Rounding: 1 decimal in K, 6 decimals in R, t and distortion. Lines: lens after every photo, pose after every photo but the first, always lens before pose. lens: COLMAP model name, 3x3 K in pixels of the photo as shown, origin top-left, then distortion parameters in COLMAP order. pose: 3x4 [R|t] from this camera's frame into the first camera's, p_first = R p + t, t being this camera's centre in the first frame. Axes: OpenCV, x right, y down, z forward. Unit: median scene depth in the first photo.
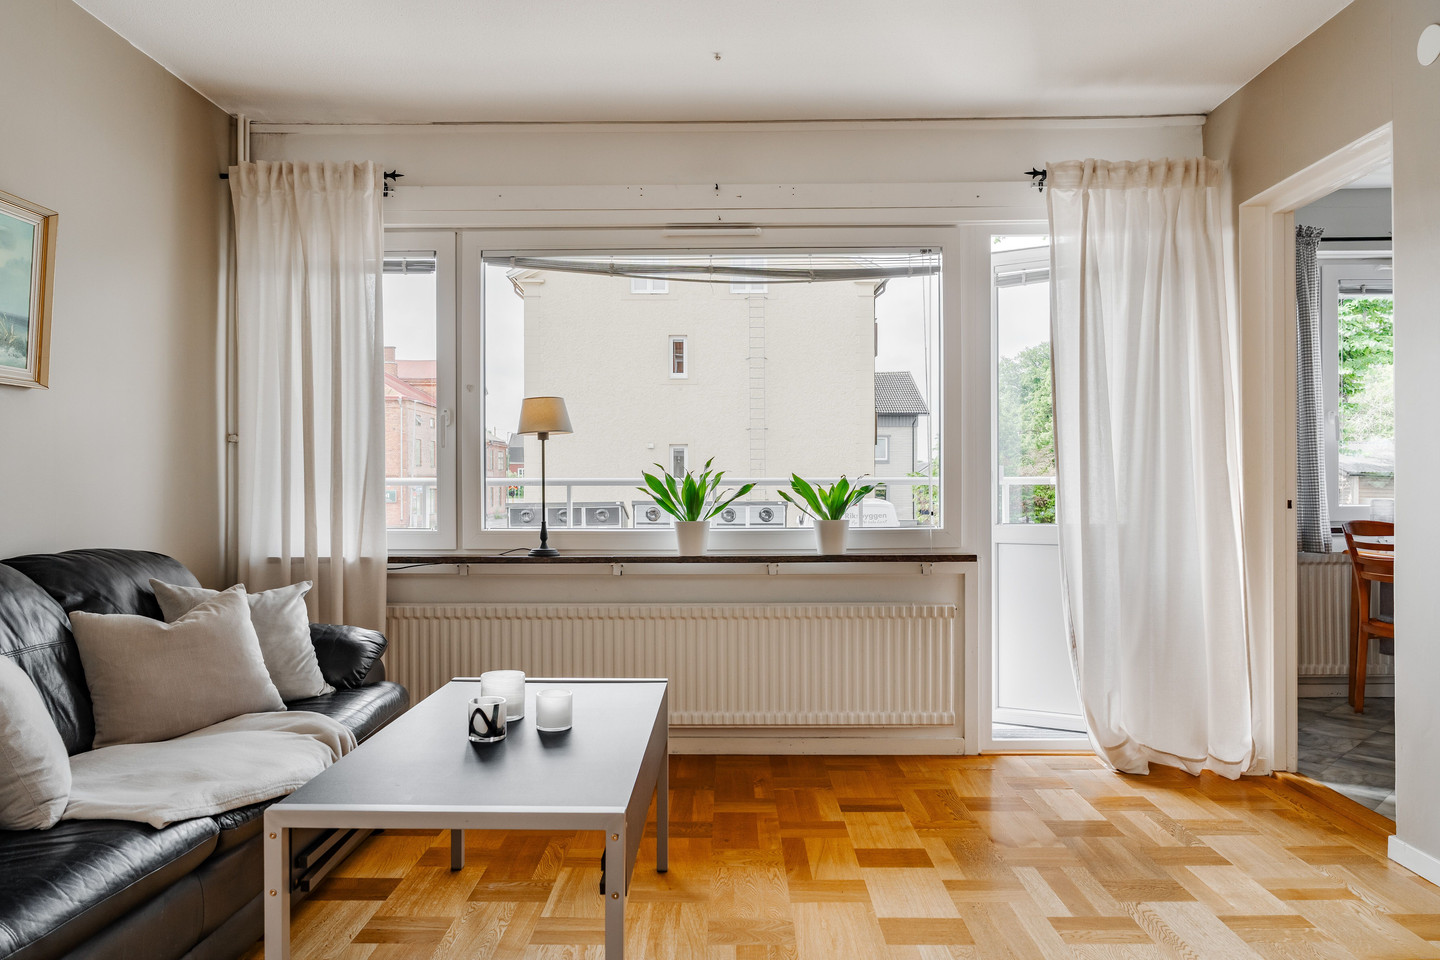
lens RADIAL K [[977.2, 0, 723.6], [0, 977.2, 482.9], [0, 0, 1]] dist [-0.017940, 0.011121]
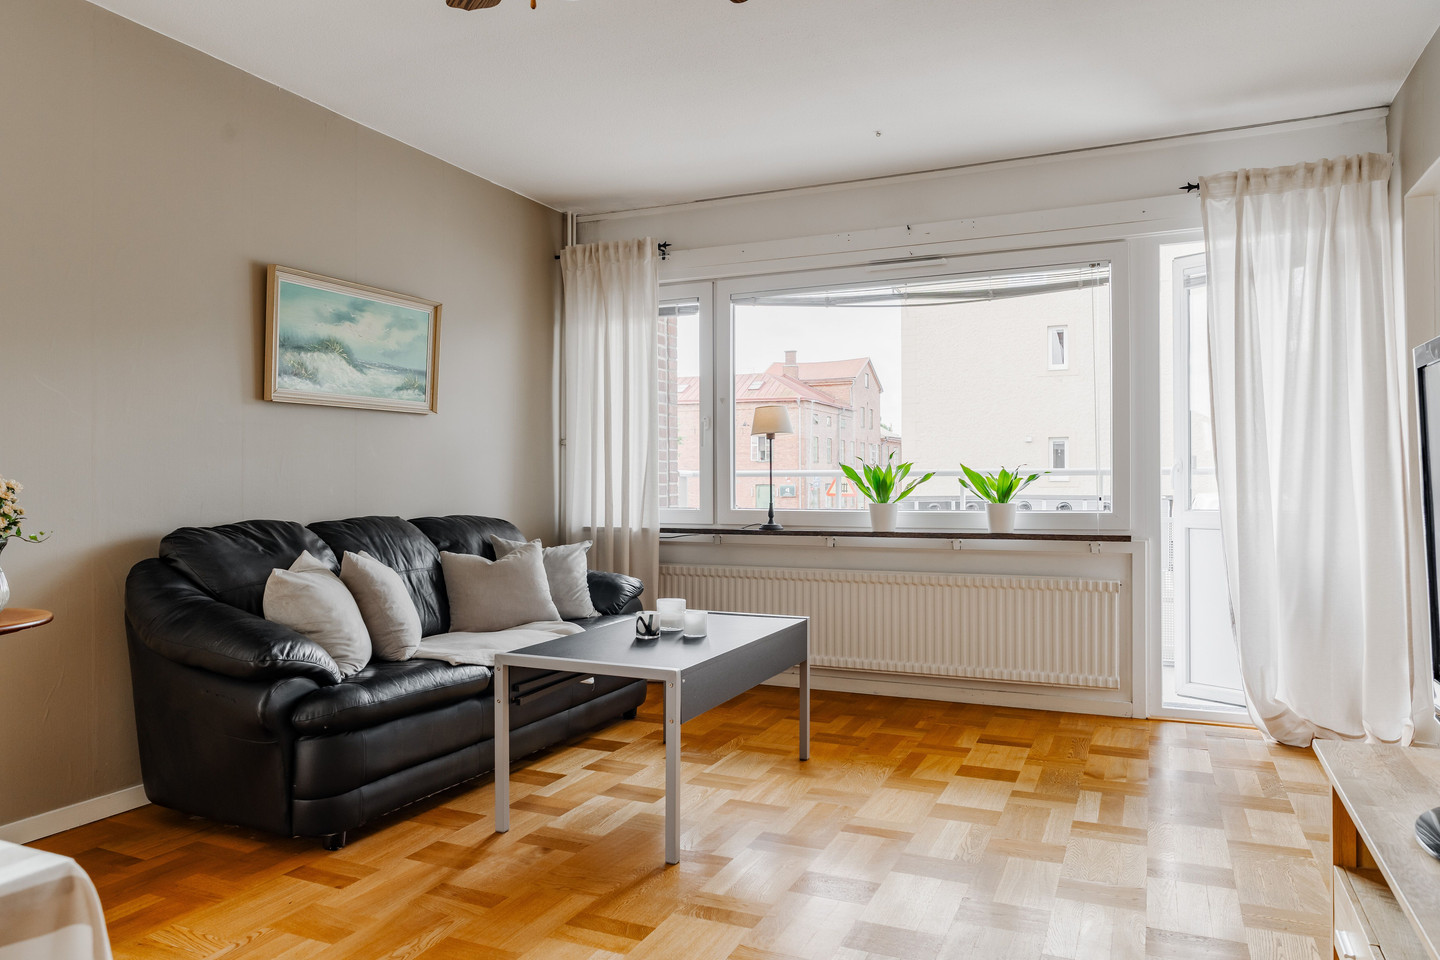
lens RADIAL K [[977.2, 0, 722.5], [0, 977.2, 470.3], [0, 0, 1]] dist [-0.017940, 0.011121]
pose [[0.916403, -0.005126, -0.400224, 0.277820], [0.001862, 0.999962, -0.008542, 0.007582], [0.400253, 0.007083, 0.916377, -0.208036]]
